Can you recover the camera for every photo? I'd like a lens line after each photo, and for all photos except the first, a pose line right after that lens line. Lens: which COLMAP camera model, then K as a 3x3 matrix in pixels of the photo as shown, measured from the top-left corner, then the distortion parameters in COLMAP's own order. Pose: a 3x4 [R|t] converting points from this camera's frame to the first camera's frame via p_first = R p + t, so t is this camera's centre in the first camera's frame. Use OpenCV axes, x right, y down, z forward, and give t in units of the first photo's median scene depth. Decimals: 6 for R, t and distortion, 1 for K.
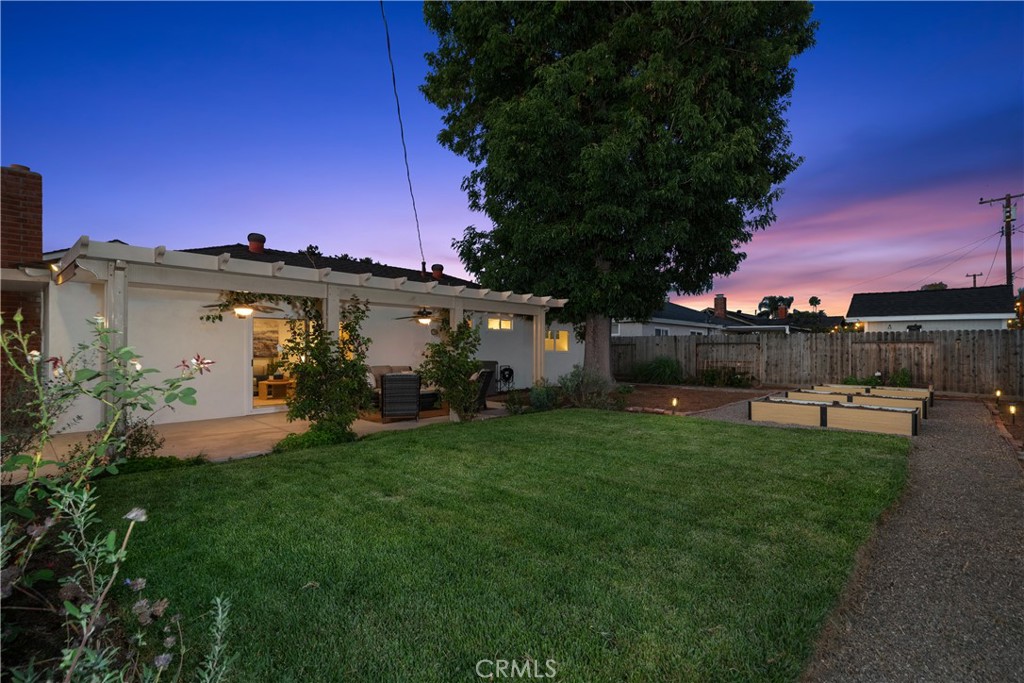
lens RADIAL K [[491.7, 0, 512.0], [0, 491.7, 341.5], [0, 0, 1]] dist [0.003768, -0.000014]
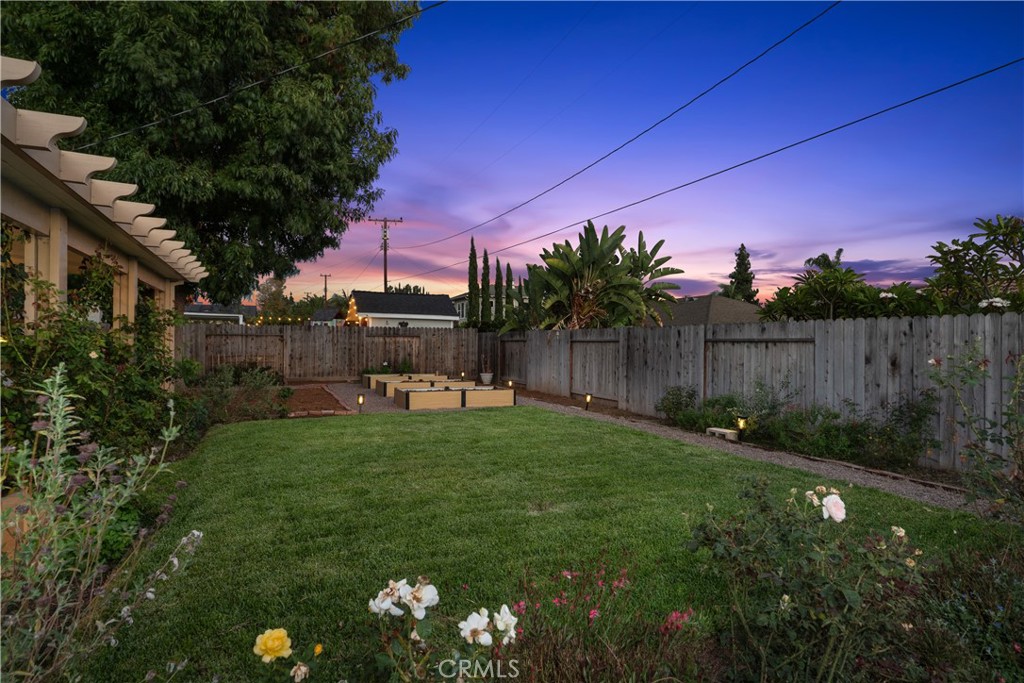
lens RADIAL K [[585.0, 0, 512.0], [0, 585.0, 341.5], [0, 0, 1]] dist [0.000415, 0.000008]
pose [[0.381715, 0.000446, 0.924280, -0.408623], [-0.018881, 0.999795, 0.007315, -0.001217], [-0.924087, -0.020244, 0.381645, 0.213155]]
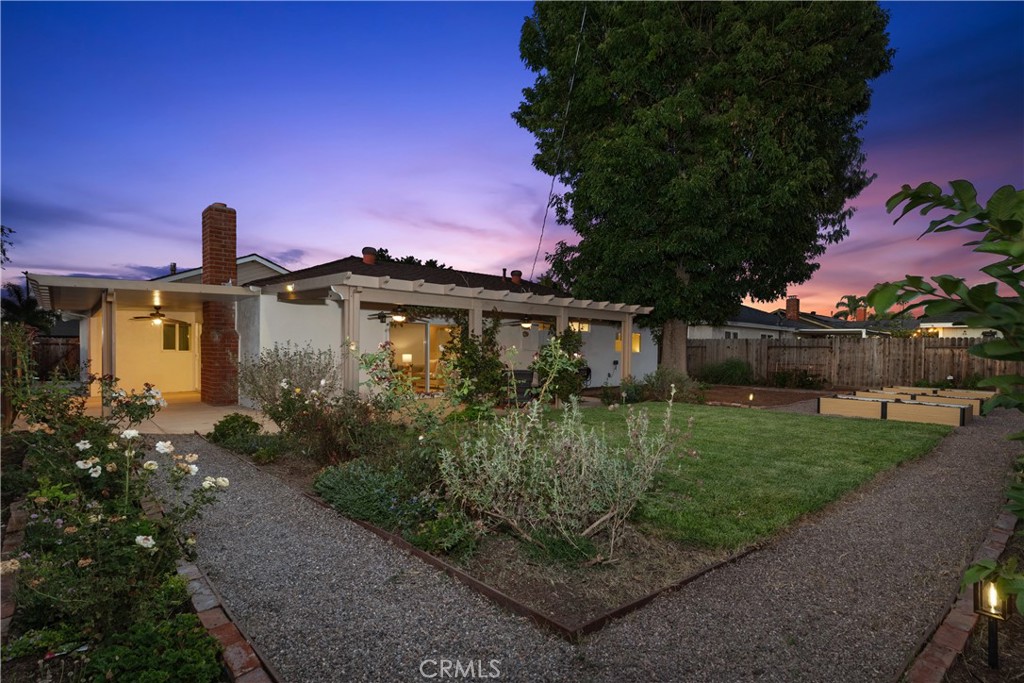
lens RADIAL K [[528.9, 0, 493.4], [0, 528.9, 353.6], [0, 0, 1]] dist [-0.004840, -0.001624]
pose [[0.993641, 0.011759, -0.111983, -0.097796], [-0.009098, 0.999665, 0.024251, -0.003622], [0.112231, -0.023078, 0.993414, -0.221146]]
